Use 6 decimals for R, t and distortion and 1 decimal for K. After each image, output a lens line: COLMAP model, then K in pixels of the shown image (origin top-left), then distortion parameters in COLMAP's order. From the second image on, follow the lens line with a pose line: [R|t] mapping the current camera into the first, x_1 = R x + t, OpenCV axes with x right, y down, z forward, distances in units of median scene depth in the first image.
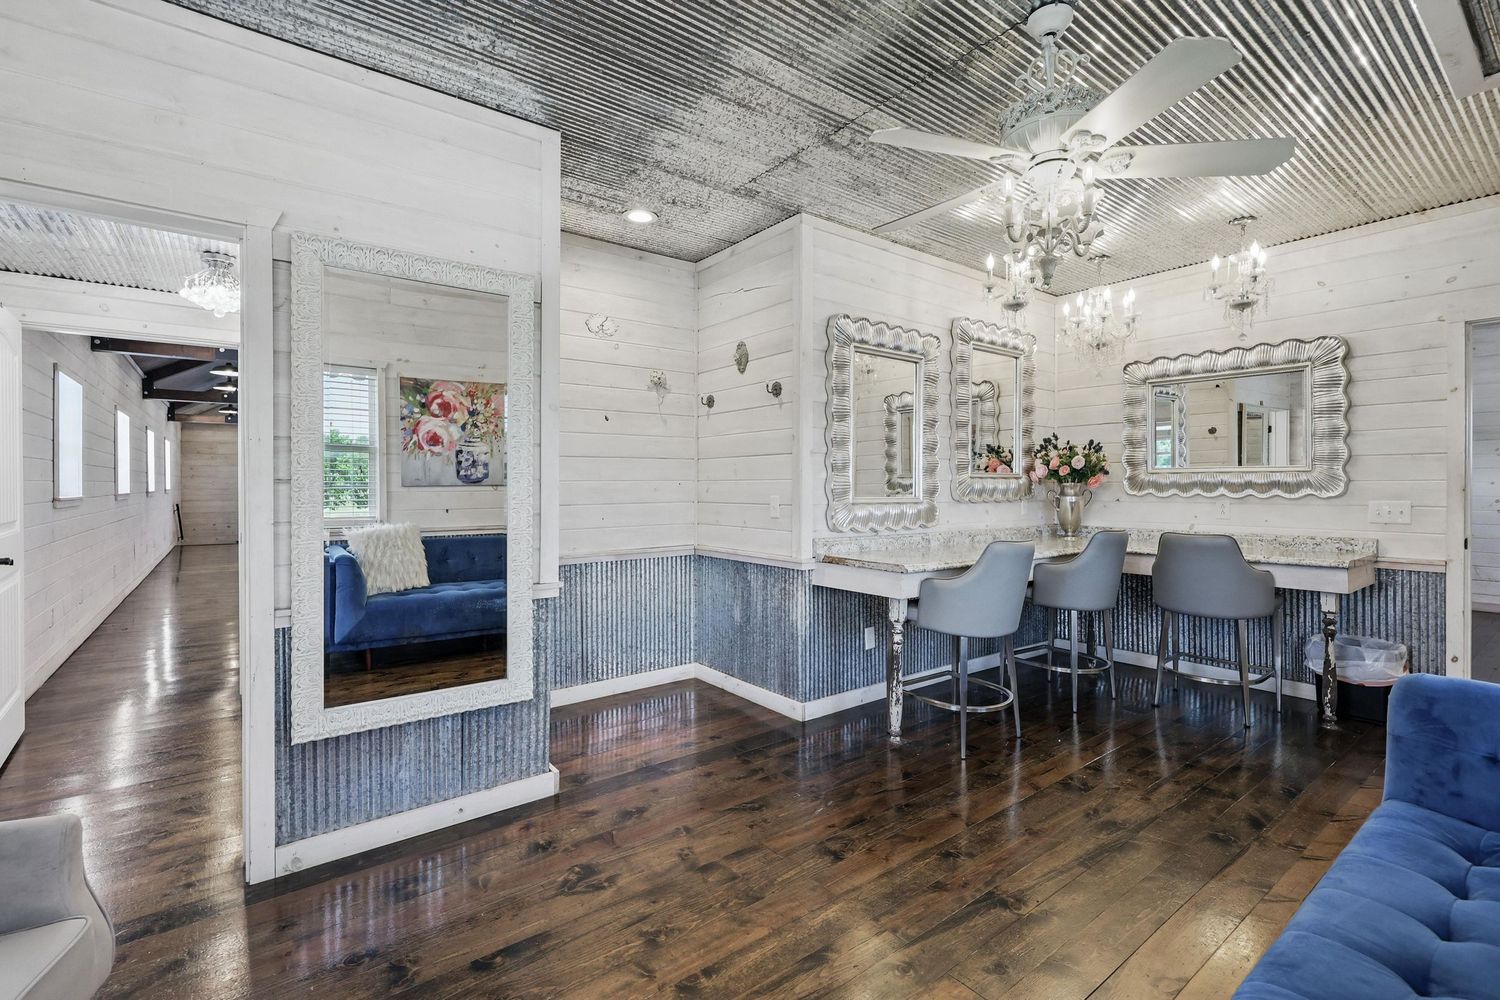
lens RADIAL K [[671.7, 0, 758.5], [0, 671.7, 489.8], [0, 0, 1]] dist [-0.001219, -0.000116]
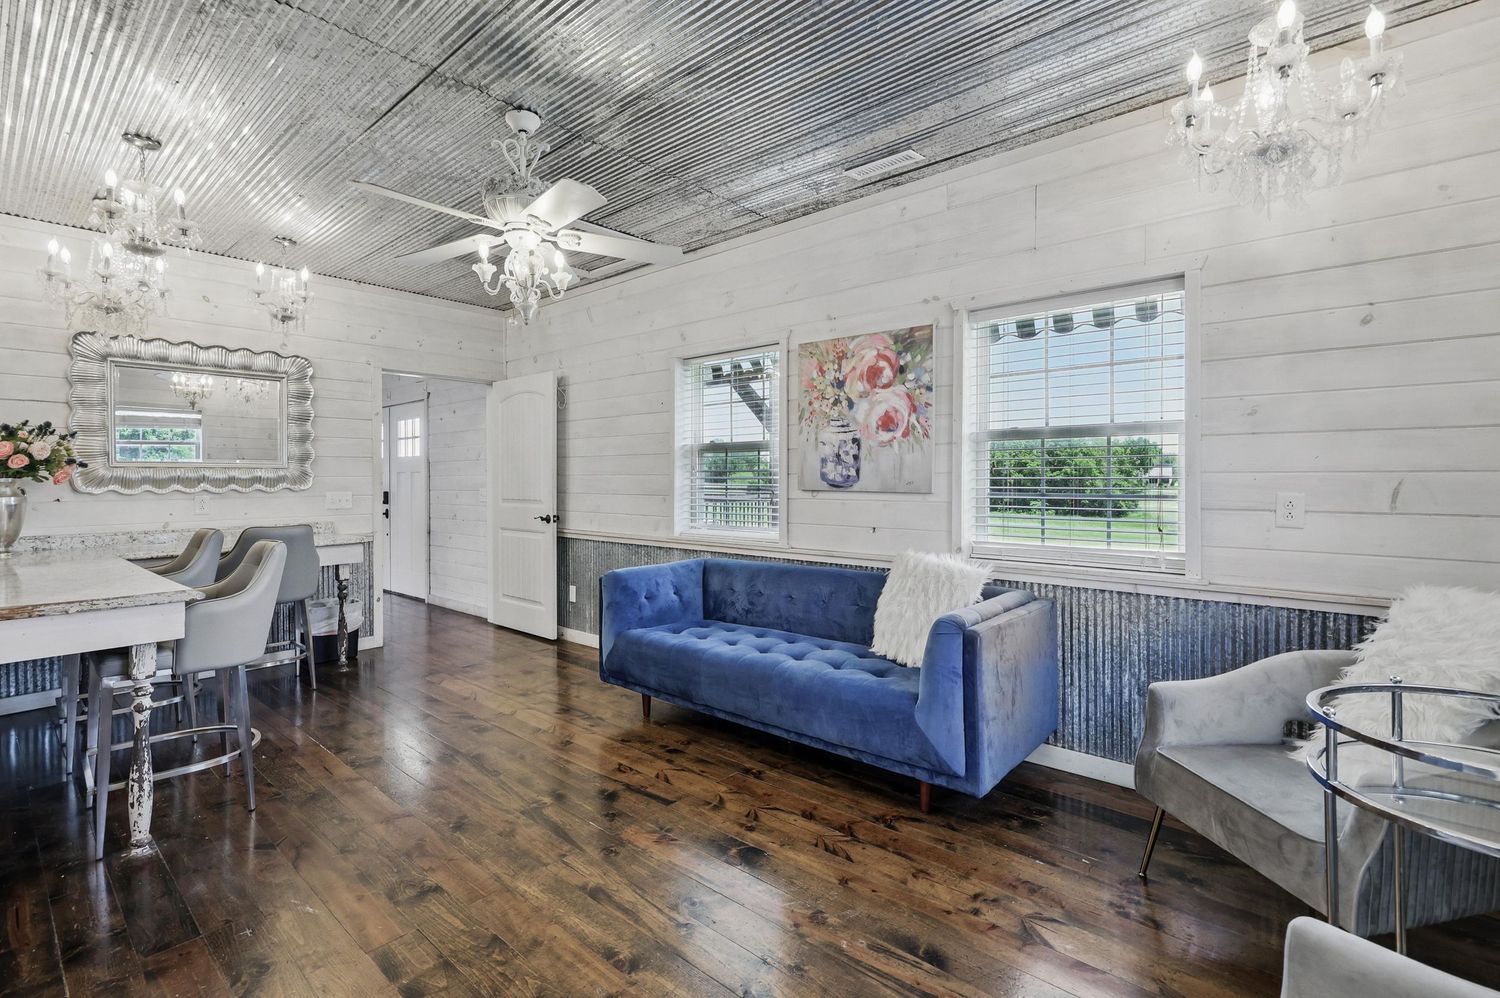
lens RADIAL K [[671.7, 0, 758.4], [0, 671.7, 486.7], [0, 0, 1]] dist [-0.001219, -0.000116]
pose [[-0.205319, -0.010948, 0.978634, -0.491855], [0.011756, 0.999838, 0.013651, -0.001833], [-0.978625, 0.014307, -0.205157, 0.433740]]
